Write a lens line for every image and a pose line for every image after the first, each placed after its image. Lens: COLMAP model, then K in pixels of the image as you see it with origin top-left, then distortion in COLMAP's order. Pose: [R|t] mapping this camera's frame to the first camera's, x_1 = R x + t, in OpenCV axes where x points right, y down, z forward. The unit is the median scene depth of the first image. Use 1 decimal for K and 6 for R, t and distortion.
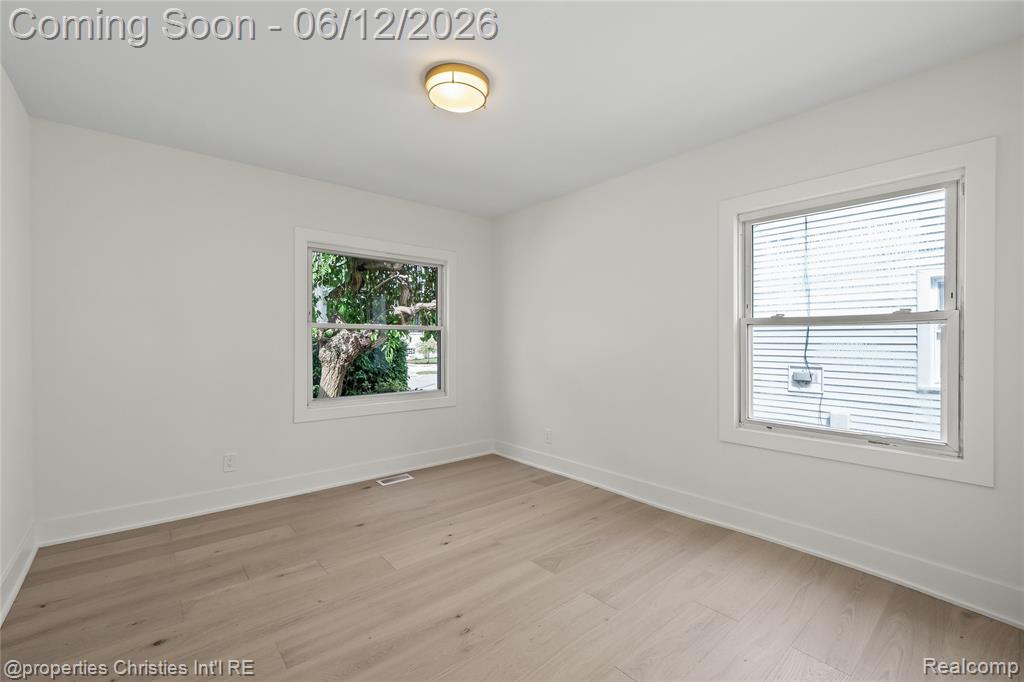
lens RADIAL K [[438.5, 0, 509.9], [0, 438.5, 338.8], [0, 0, 1]] dist [0.000261, 0.000064]
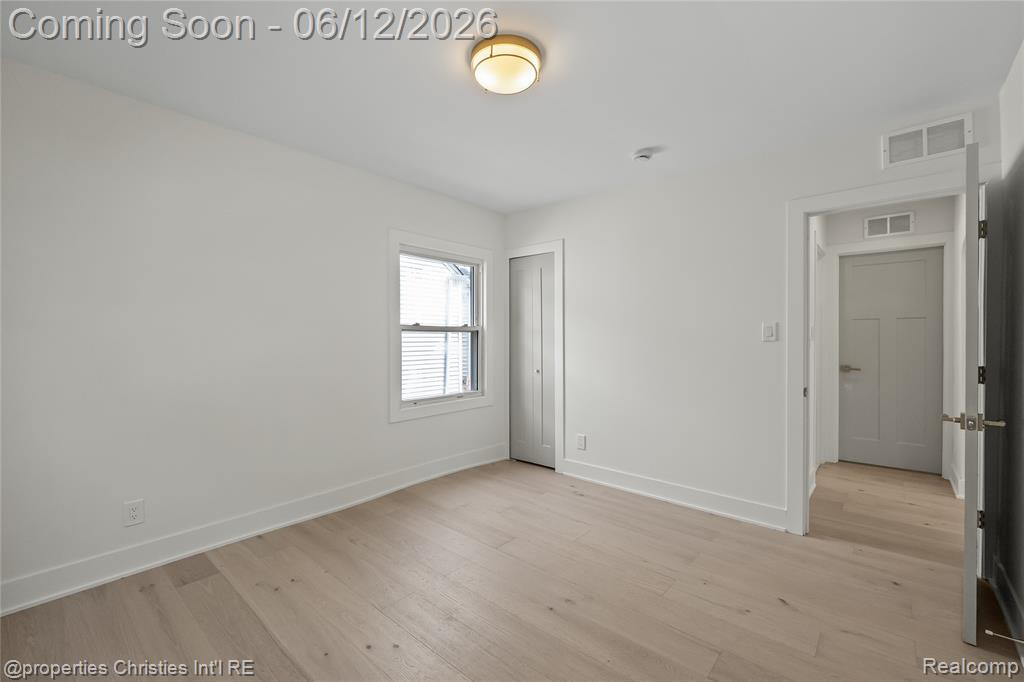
lens RADIAL K [[438.5, 0, 509.9], [0, 438.5, 338.8], [0, 0, 1]] dist [0.000261, 0.000064]
pose [[-0.159848, -0.001559, 0.987140, -0.816627], [0.003067, 0.999993, 0.002076, -0.006036], [-0.987137, 0.003359, -0.159842, 0.900277]]
